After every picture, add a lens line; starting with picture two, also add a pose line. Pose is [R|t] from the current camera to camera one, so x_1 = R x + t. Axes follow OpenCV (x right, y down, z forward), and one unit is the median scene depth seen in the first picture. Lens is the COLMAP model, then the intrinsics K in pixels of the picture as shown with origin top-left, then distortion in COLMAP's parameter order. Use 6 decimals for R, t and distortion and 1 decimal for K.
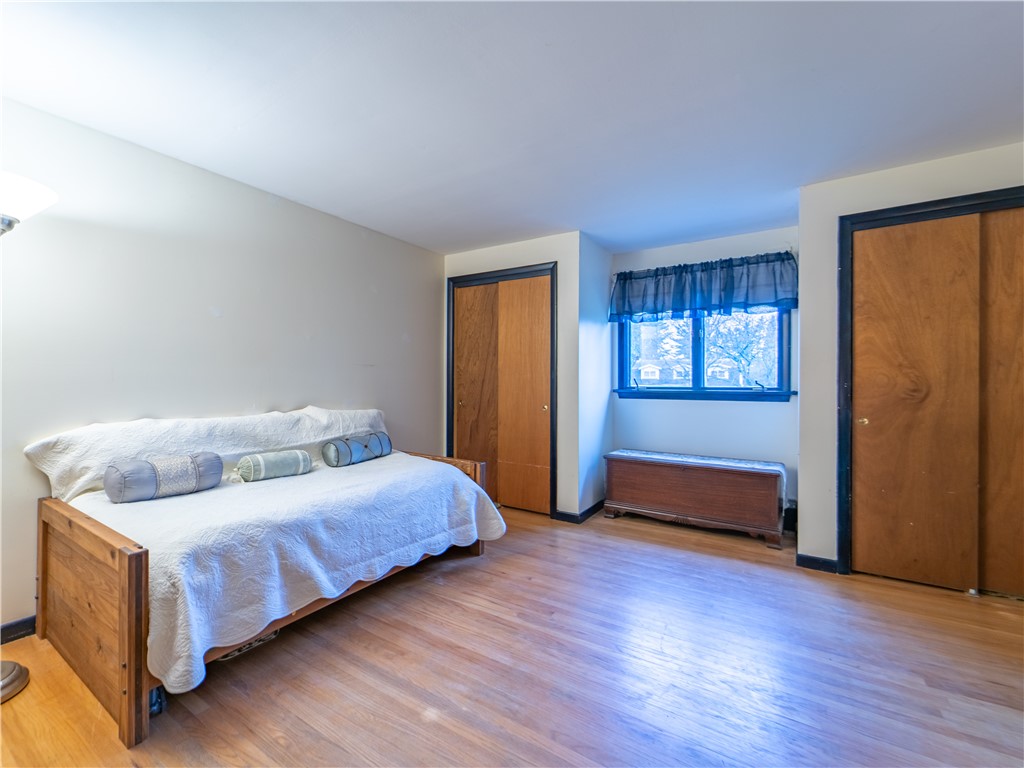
lens RADIAL K [[410.5, 0, 483.0], [0, 410.5, 383.3], [0, 0, 1]] dist [0.000423, 0.000072]
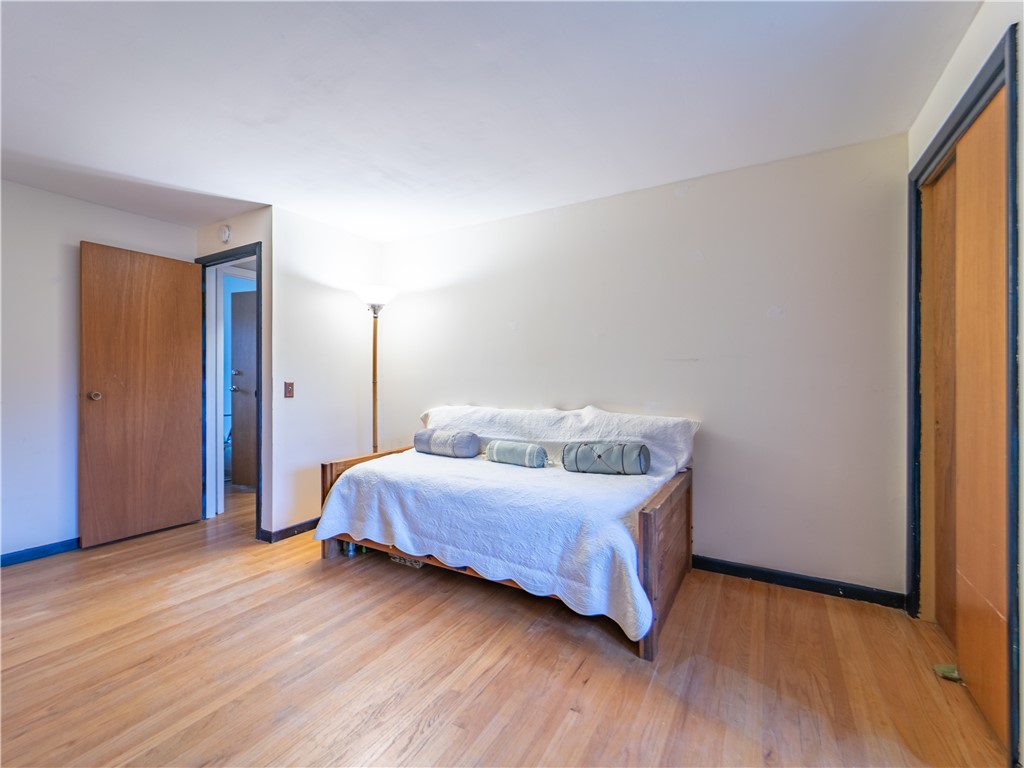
lens RADIAL K [[464.6, 0, 512.0], [0, 464.6, 384.0], [0, 0, 1]] dist [0.000337, -0.000155]
pose [[0.110803, 0.007875, -0.993811, 0.888778], [-0.003826, 0.999965, 0.007497, -0.006152], [0.993835, 0.002972, 0.110829, 0.952548]]
